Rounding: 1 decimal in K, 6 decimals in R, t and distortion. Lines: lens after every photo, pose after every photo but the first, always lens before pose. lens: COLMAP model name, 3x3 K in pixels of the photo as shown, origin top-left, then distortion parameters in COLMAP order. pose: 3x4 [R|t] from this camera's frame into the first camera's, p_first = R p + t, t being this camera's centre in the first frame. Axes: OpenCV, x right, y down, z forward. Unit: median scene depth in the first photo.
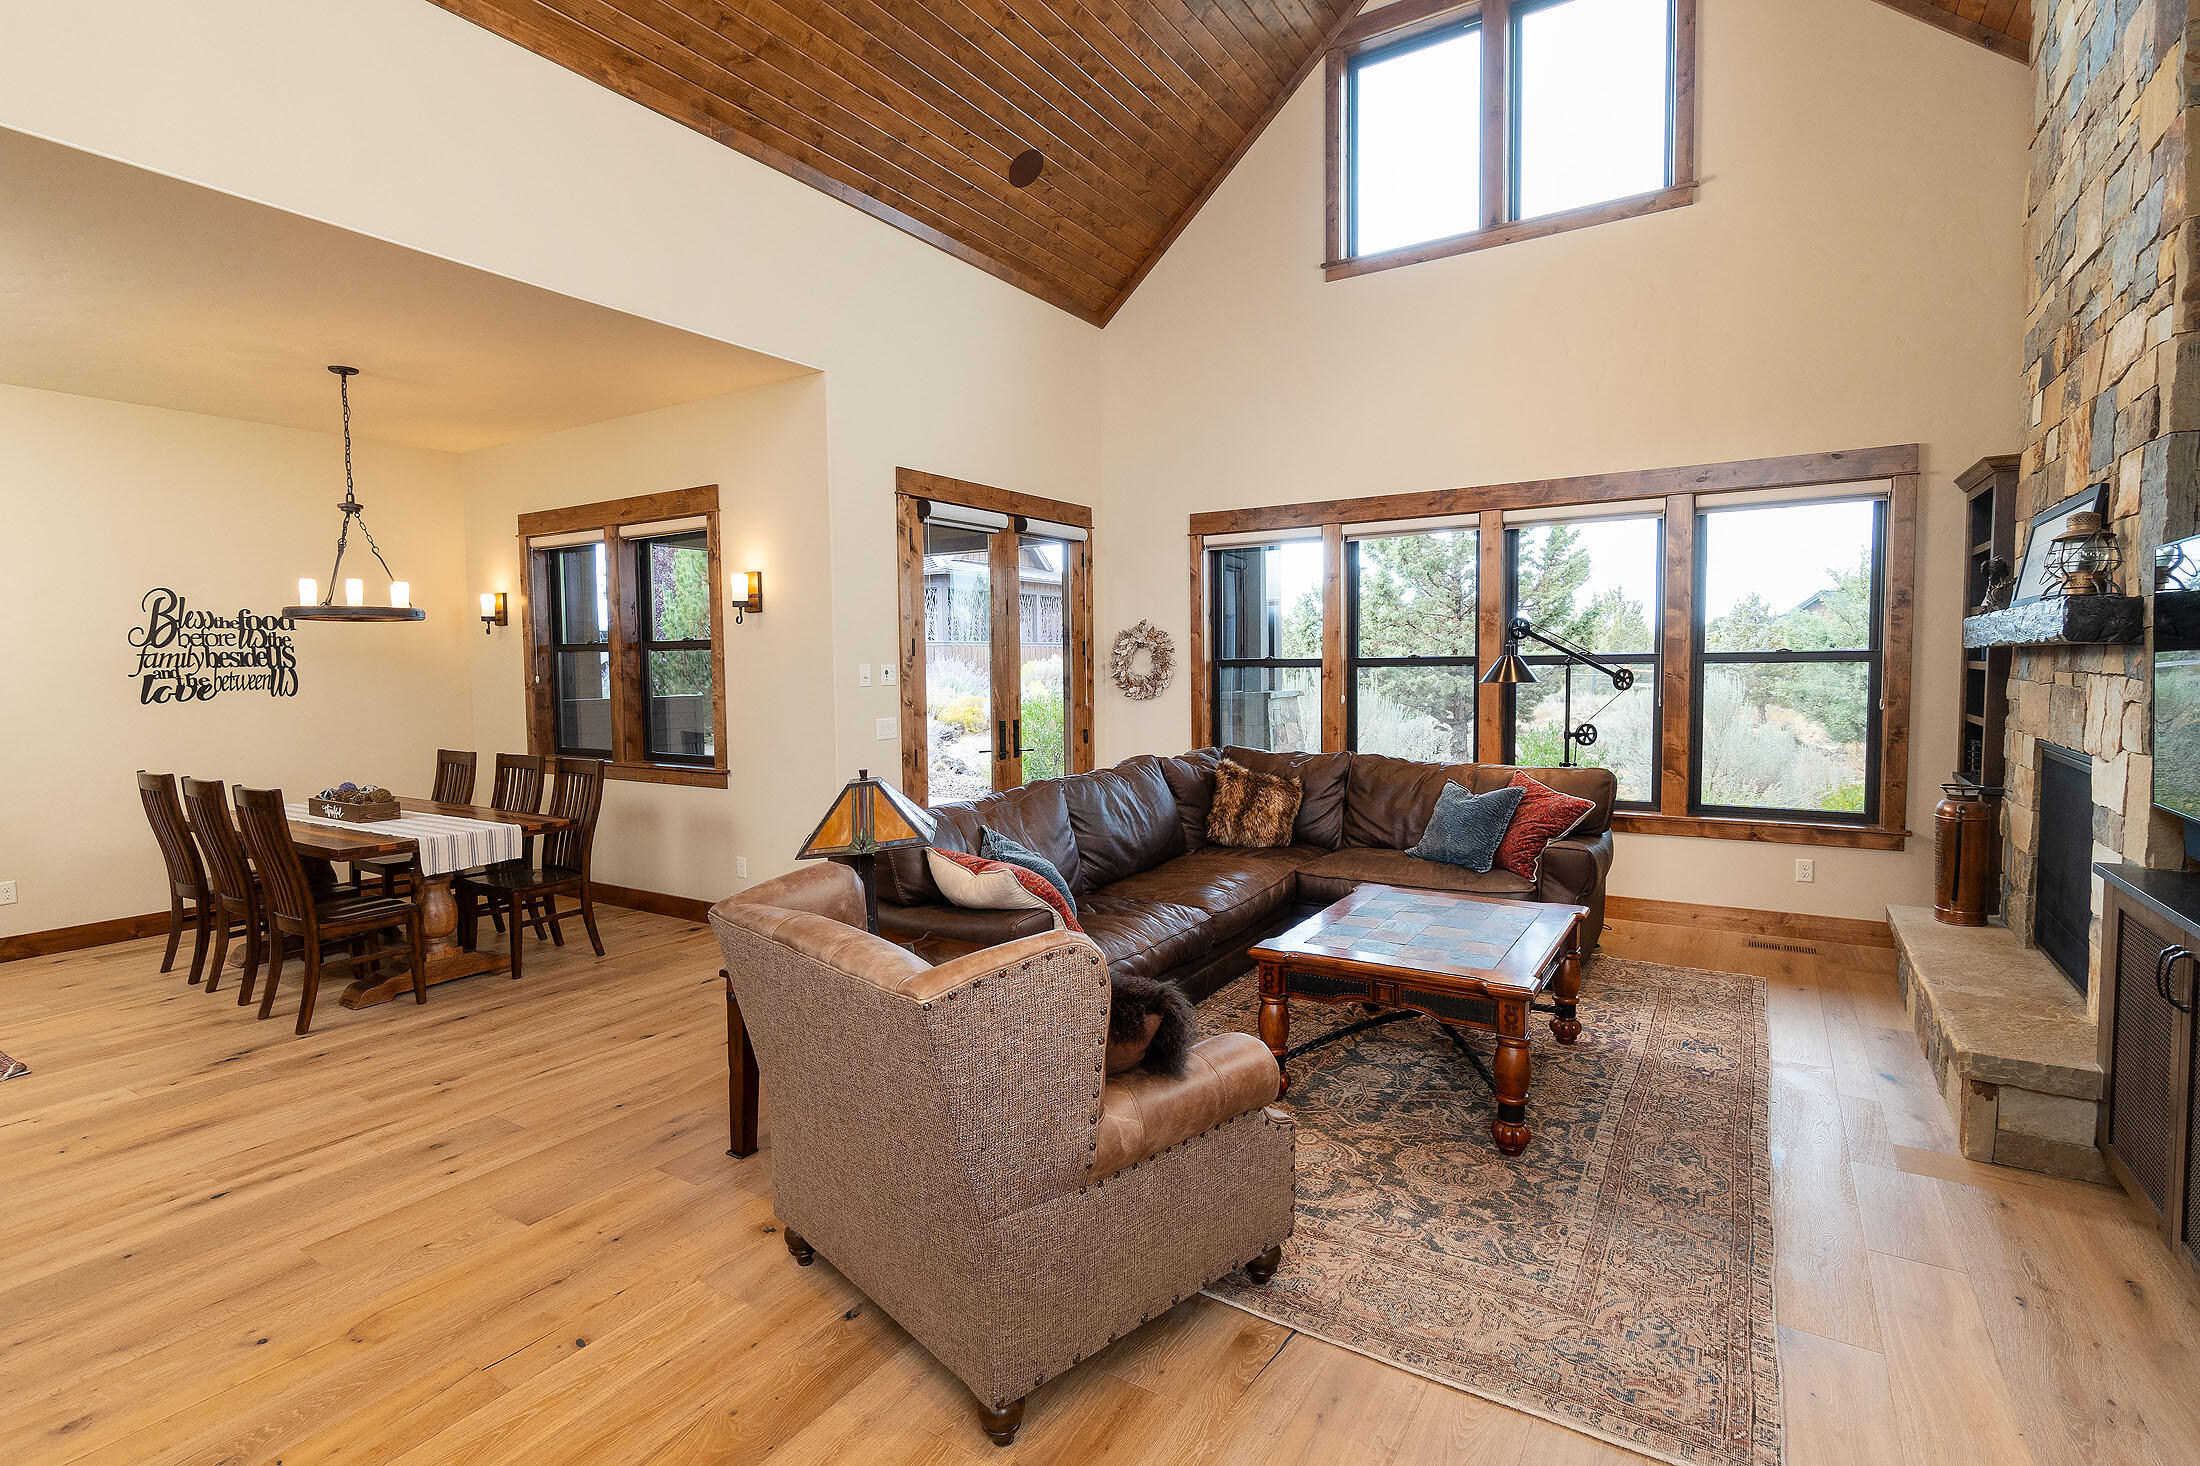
lens RADIAL K [[1045.5, 0, 1101.4], [0, 1045.5, 725.9], [0, 0, 1]] dist [-0.001035, -0.000465]
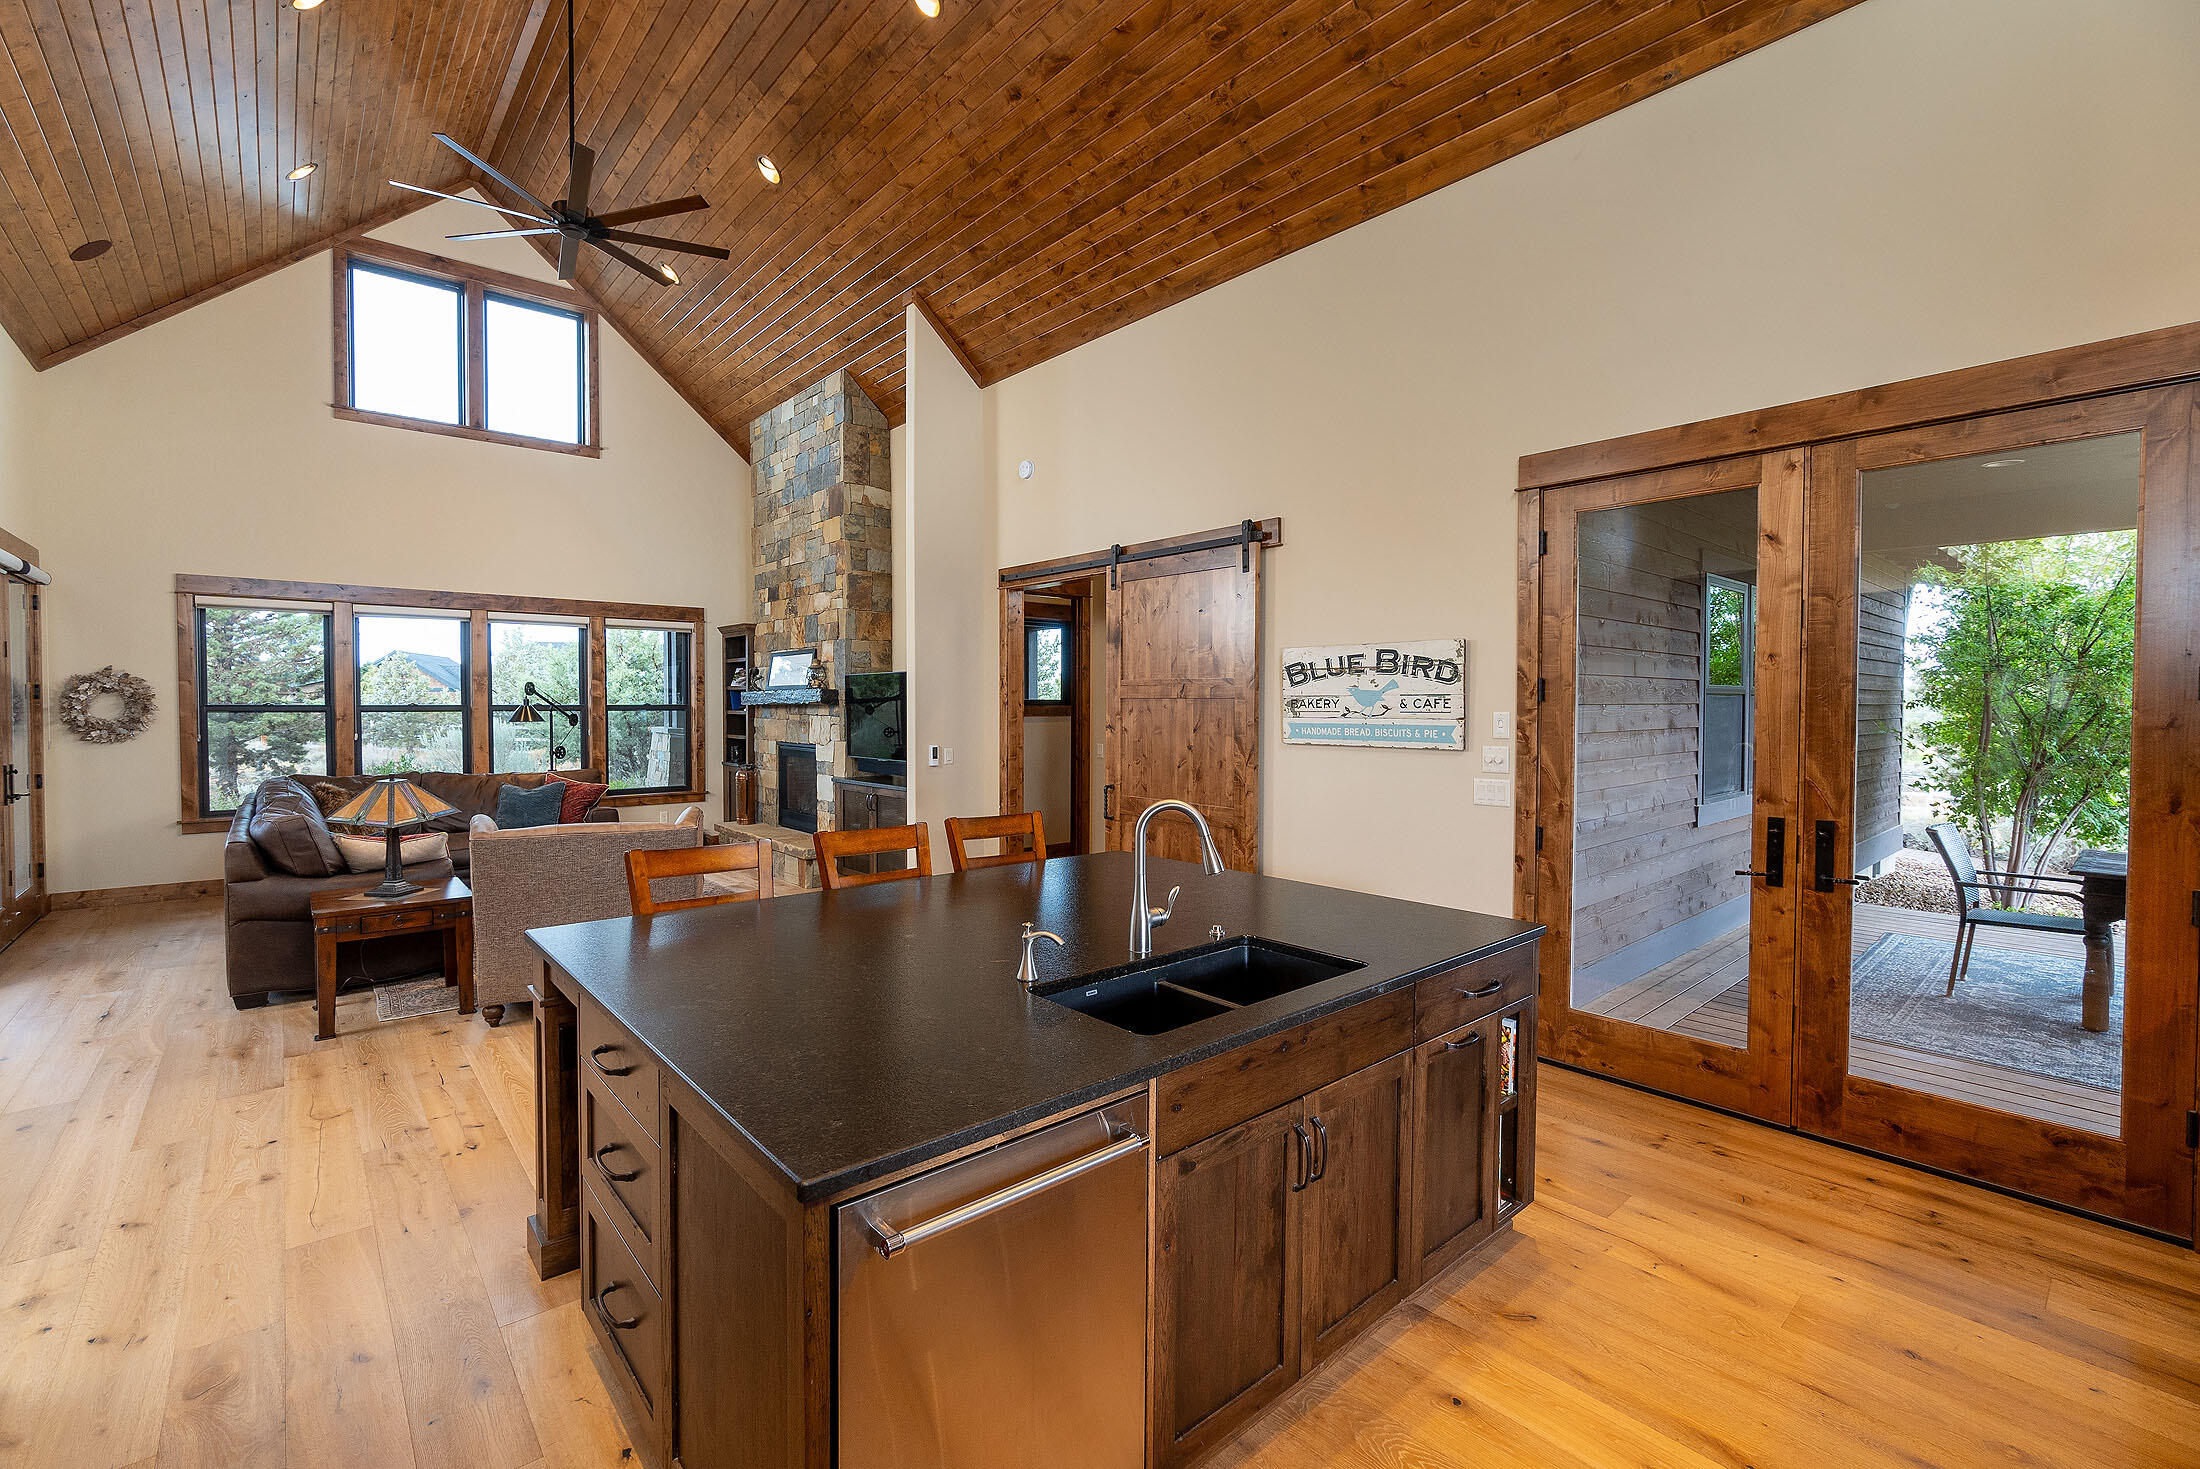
lens RADIAL K [[954.1, 0, 1066.9], [0, 954.1, 729.1], [0, 0, 1]] dist [-0.000151, -0.000067]
pose [[0.299730, -0.012317, 0.953945, -0.705349], [0.052211, 0.998630, -0.003511, 0.017371], [-0.952594, 0.050859, 0.299962, -0.228341]]
